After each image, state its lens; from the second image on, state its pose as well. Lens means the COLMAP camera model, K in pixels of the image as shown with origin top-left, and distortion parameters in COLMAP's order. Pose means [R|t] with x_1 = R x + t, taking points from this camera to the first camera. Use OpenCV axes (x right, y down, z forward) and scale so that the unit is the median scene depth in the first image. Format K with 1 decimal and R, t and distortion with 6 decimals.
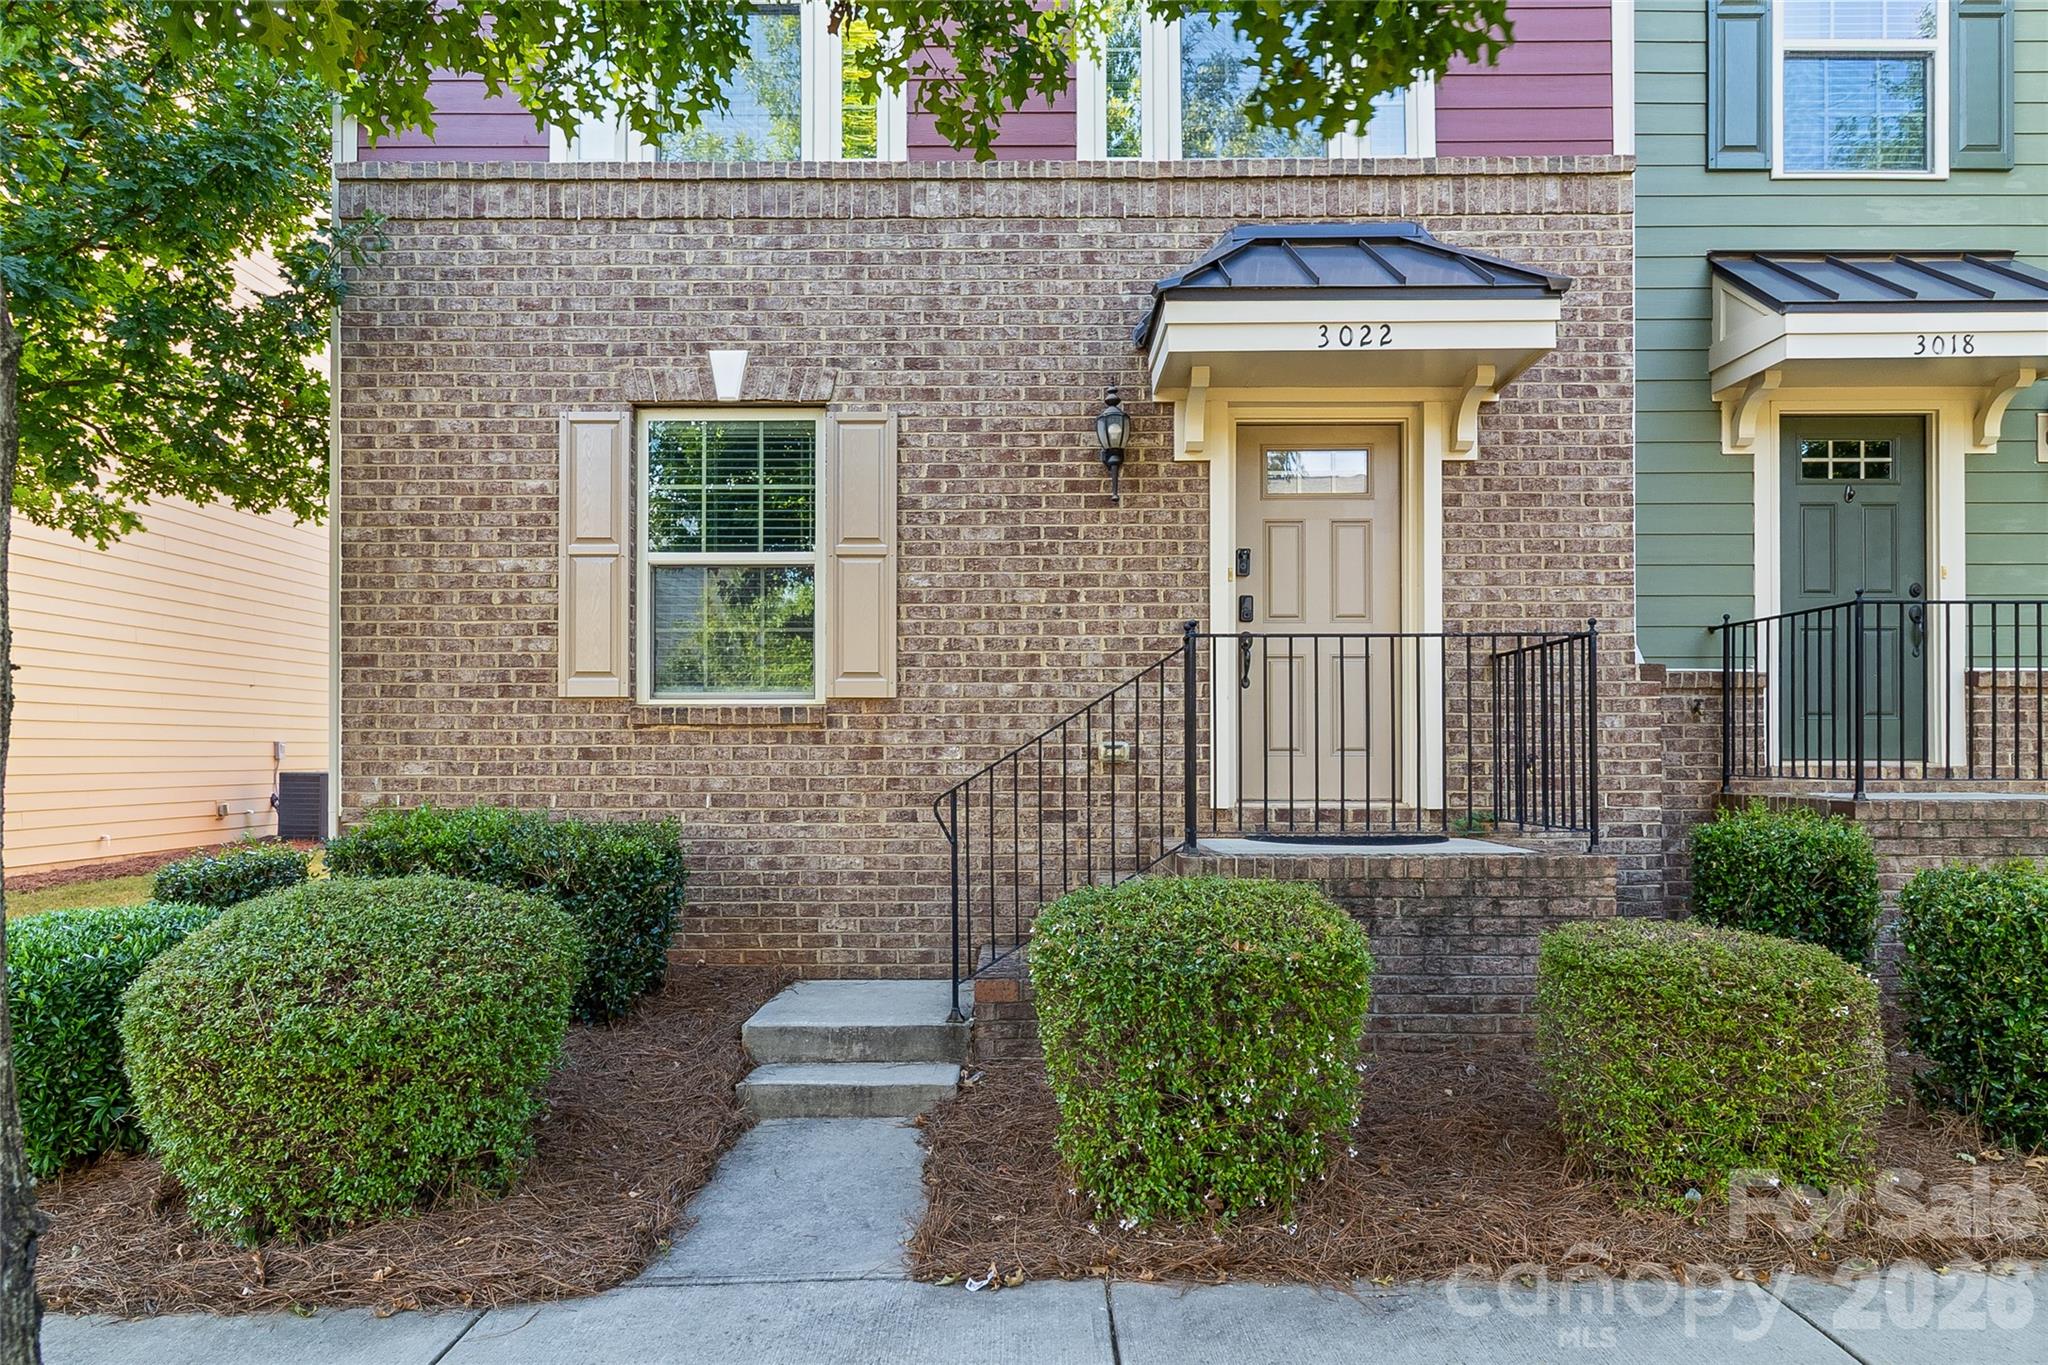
lens RADIAL K [[1275.8, 0, 1023.2], [0, 1275.8, 643.2], [0, 0, 1]] dist [0.005118, 0.001004]
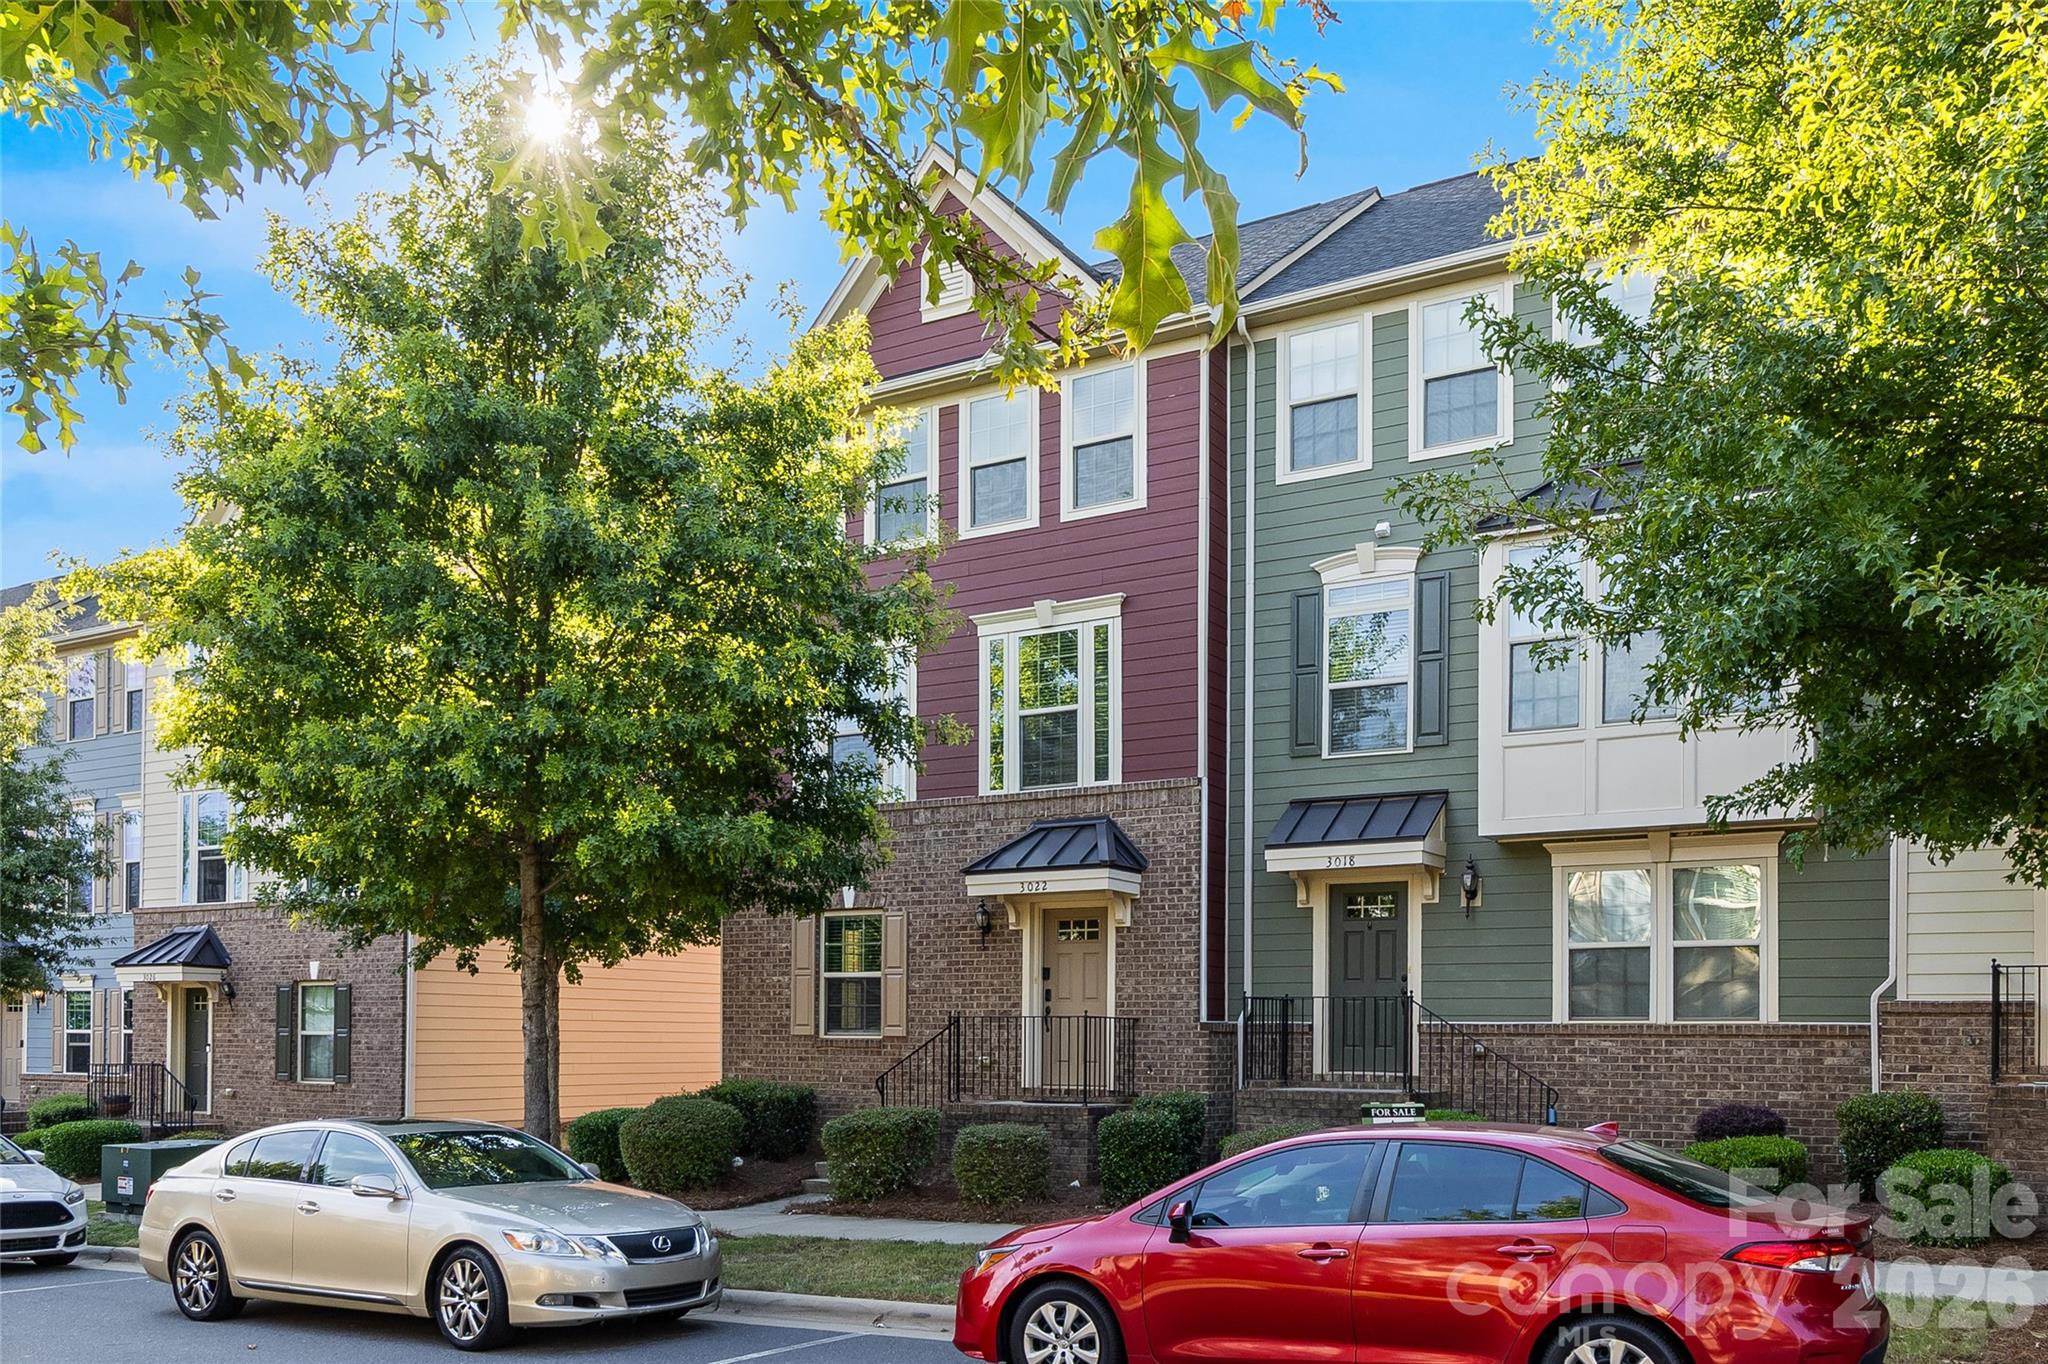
lens RADIAL K [[1708.7, 0, 1024.0], [0, 1708.7, 682.0], [0, 0, 1]] dist [0.001625, 0.000321]
pose [[0.862002, -0.094732, -0.497974, 1.682765], [0.032894, 0.990765, -0.131539, -0.178462], [0.505836, 0.097007, 0.857158, -1.612271]]
